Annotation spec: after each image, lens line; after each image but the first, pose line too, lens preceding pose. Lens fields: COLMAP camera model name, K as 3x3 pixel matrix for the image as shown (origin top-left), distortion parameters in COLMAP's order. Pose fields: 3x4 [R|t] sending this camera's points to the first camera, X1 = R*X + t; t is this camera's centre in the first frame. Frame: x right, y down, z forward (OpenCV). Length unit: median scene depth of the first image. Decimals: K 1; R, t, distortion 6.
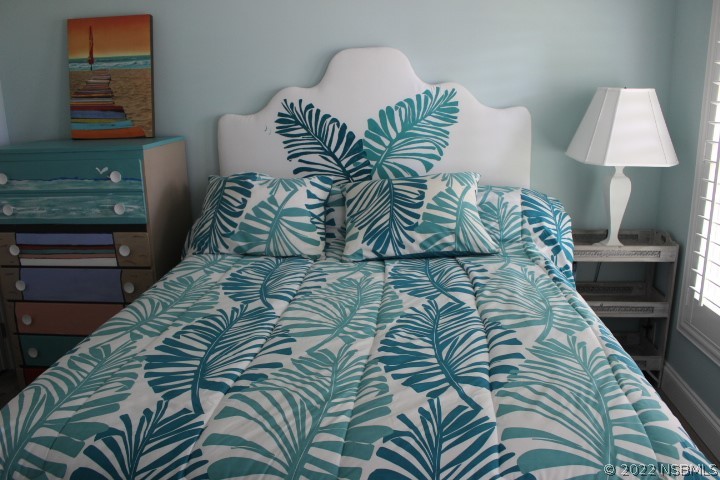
lens RADIAL K [[602.8, 0, 360.0], [0, 602.8, 240.0], [0, 0, 1]] dist [-0.160374, 0.153360]
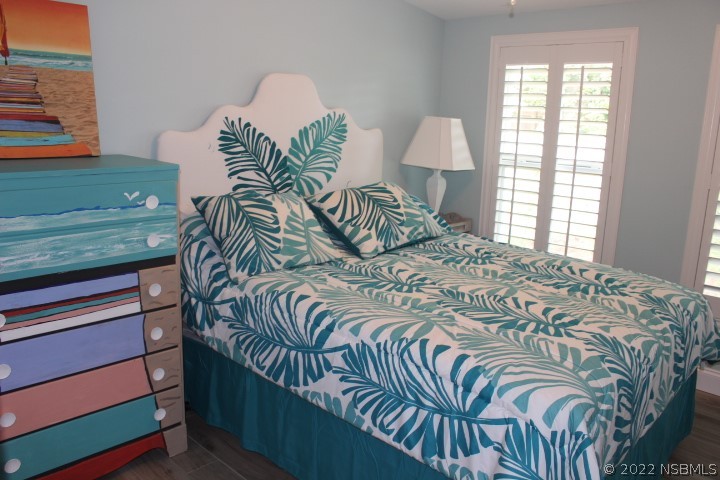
lens RADIAL K [[602.8, 0, 360.0], [0, 602.8, 240.0], [0, 0, 1]] dist [-0.160374, 0.153360]
pose [[0.613375, -0.120023, 0.780619, -0.795315], [0.137481, 0.989521, 0.044116, -0.045058], [-0.777734, 0.080260, 0.623448, 0.221212]]
